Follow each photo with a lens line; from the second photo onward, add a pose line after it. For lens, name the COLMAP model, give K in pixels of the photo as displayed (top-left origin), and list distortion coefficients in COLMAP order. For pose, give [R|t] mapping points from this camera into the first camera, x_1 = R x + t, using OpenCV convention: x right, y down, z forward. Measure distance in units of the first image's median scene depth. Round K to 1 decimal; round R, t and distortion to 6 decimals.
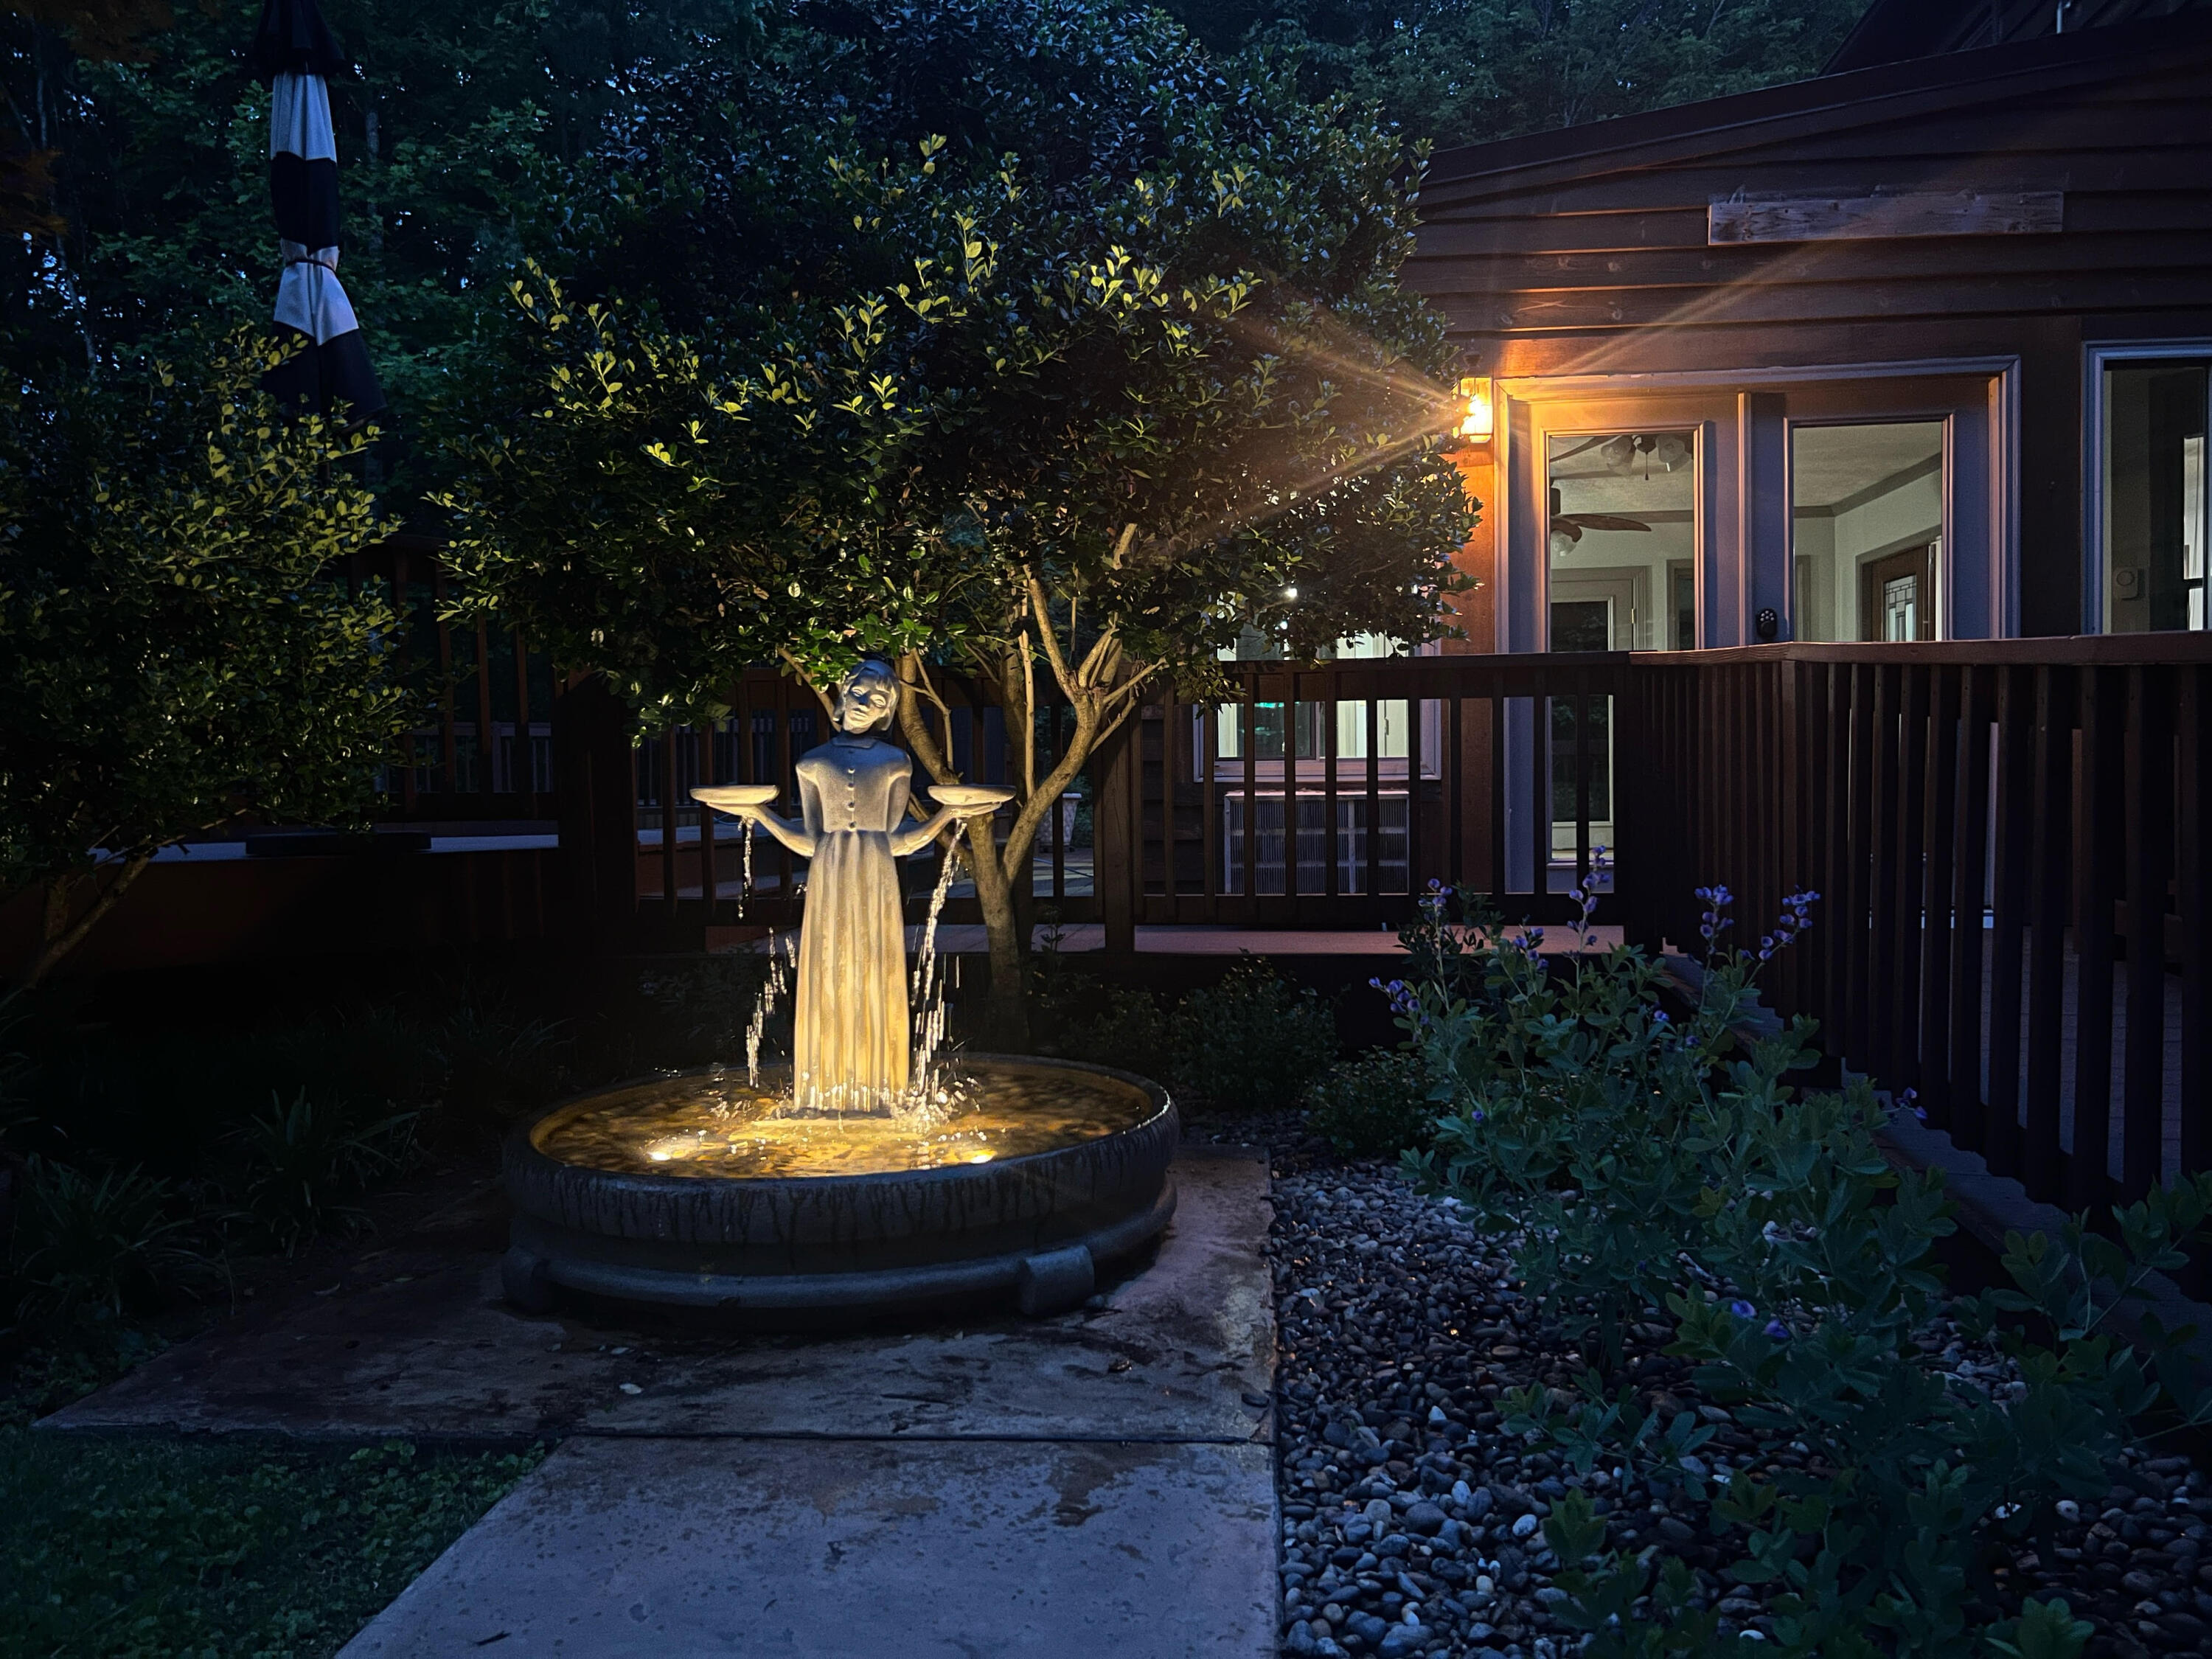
lens RADIAL K [[1597.1, 0, 1101.1], [0, 1597.1, 837.0], [0, 0, 1]] dist [0.033376, -0.014856]
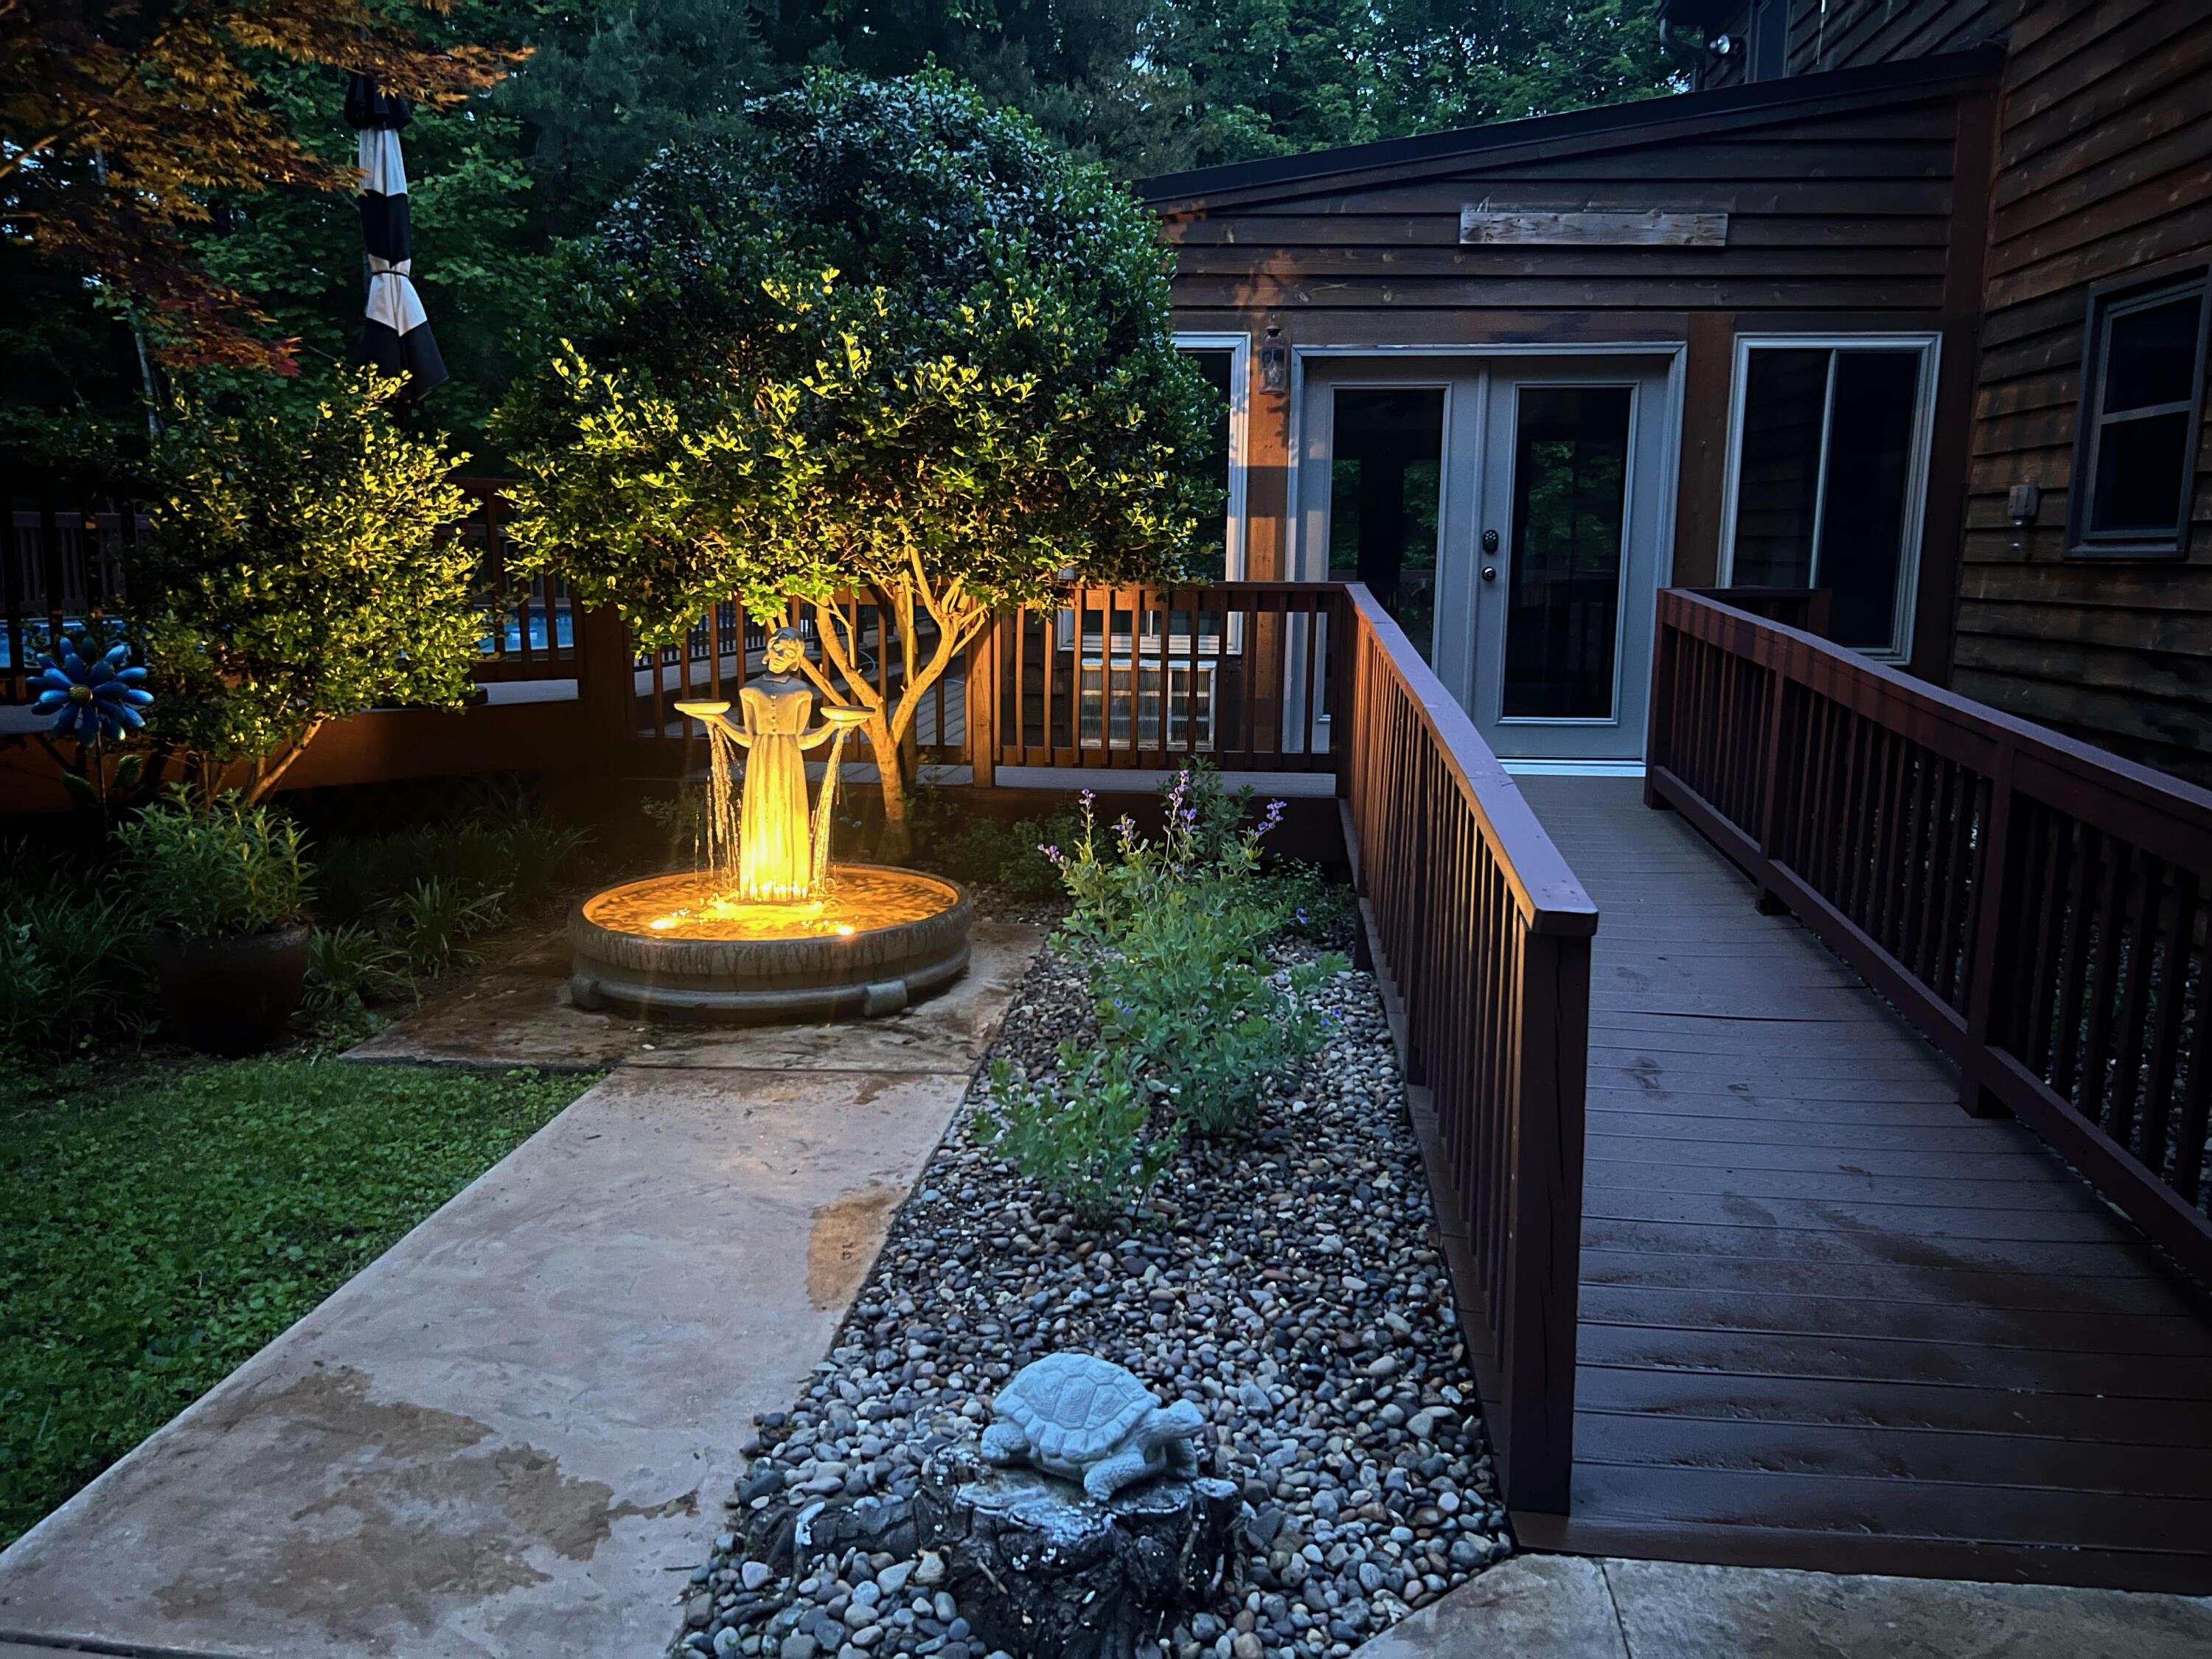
lens RADIAL K [[1597.1, 0, 1112.1], [0, 1597.1, 817.1], [0, 0, 1]] dist [0.033376, -0.014856]
pose [[0.999571, 0.023109, 0.017988, 0.152696], [-0.025299, 0.990804, 0.132915, -0.135820], [-0.014751, -0.133313, 0.990964, -0.603899]]
